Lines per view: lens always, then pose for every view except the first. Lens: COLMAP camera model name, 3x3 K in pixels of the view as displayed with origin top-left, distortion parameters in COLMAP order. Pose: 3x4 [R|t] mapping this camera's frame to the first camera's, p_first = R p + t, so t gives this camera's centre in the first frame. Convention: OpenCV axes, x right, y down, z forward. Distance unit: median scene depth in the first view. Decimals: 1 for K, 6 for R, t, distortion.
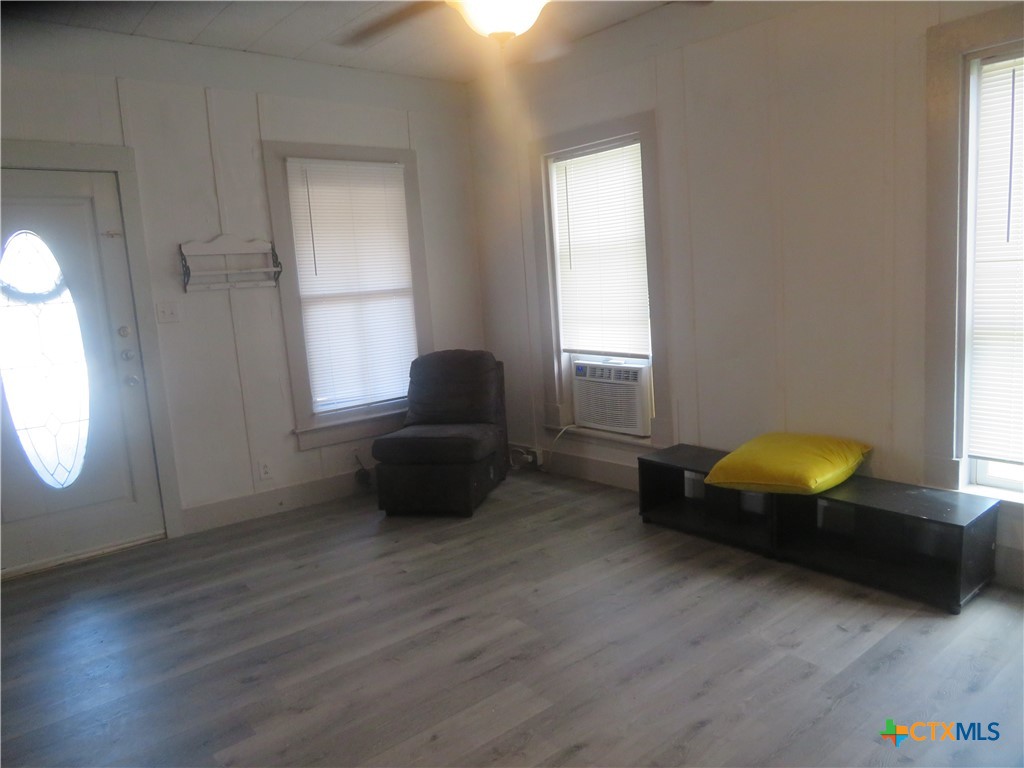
lens RADIAL K [[726.8, 0, 508.2], [0, 726.8, 380.2], [0, 0, 1]] dist [-0.011417, 0.007571]
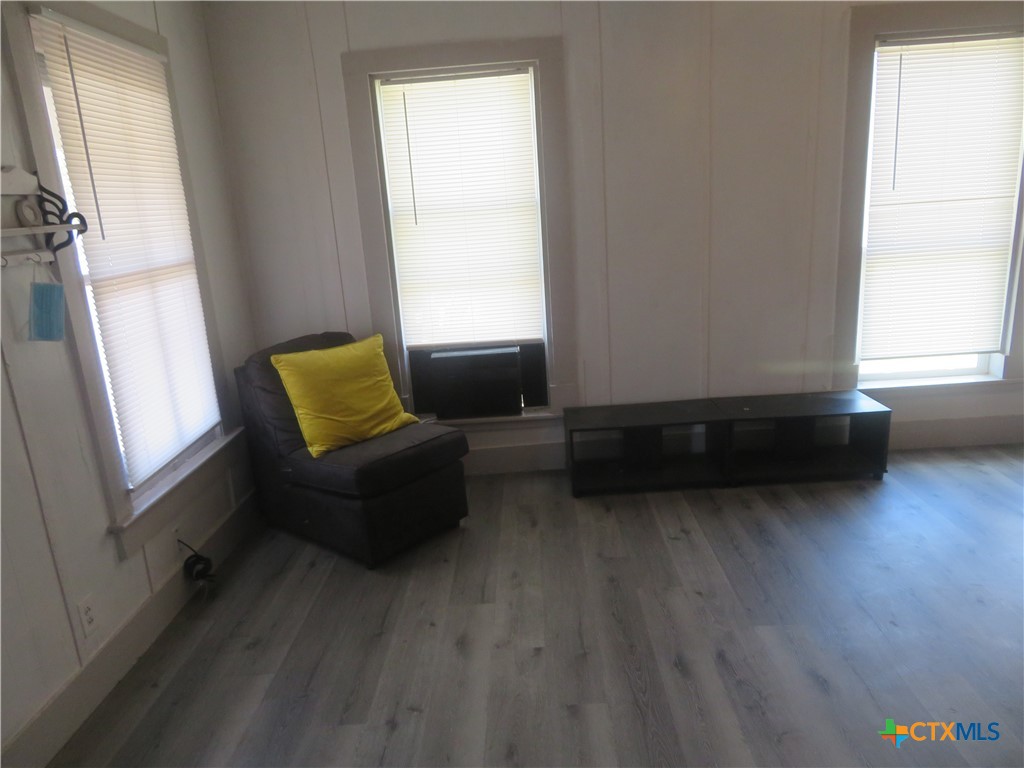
lens RADIAL K [[726.8, 0, 508.2], [0, 726.8, 380.2], [0, 0, 1]] dist [-0.011417, 0.007571]
pose [[0.649102, -0.170239, 0.741408, -0.554408], [0.142305, 0.984606, 0.101494, -0.059829], [-0.747272, 0.039626, 0.663335, 0.471005]]
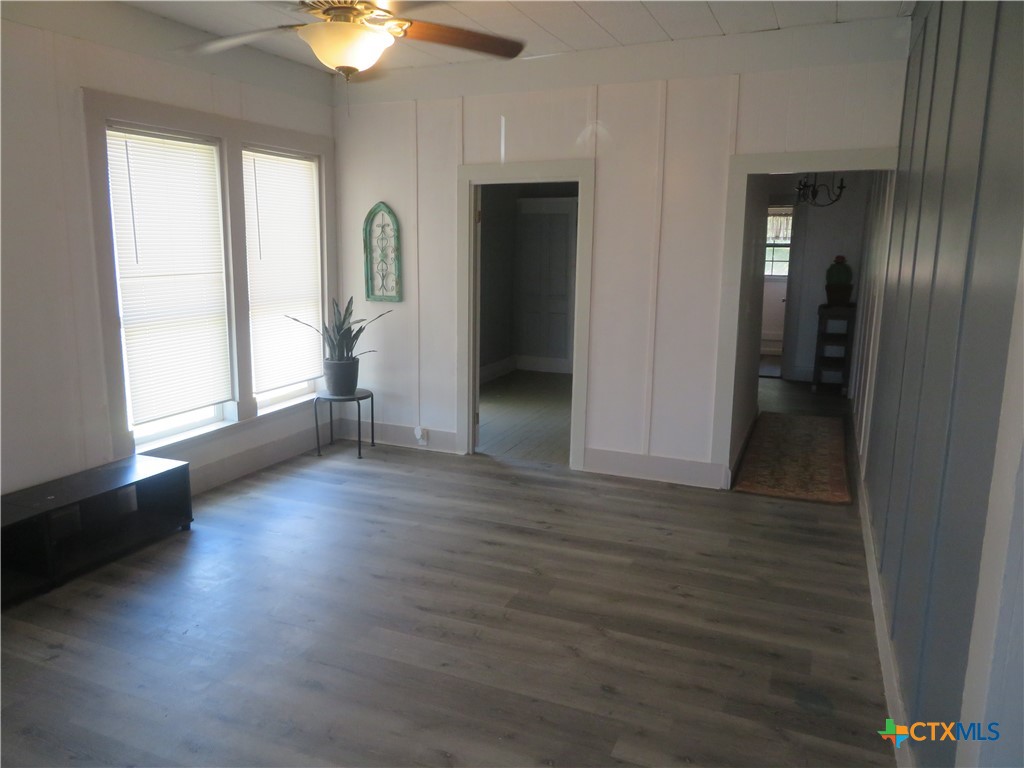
lens RADIAL K [[726.8, 0, 508.2], [0, 726.8, 380.2], [0, 0, 1]] dist [-0.011417, 0.007571]
pose [[-0.460412, -0.098940, 0.882174, -0.632197], [0.167227, 0.966310, 0.195654, -0.089772], [-0.871812, 0.237605, -0.428355, 0.727156]]
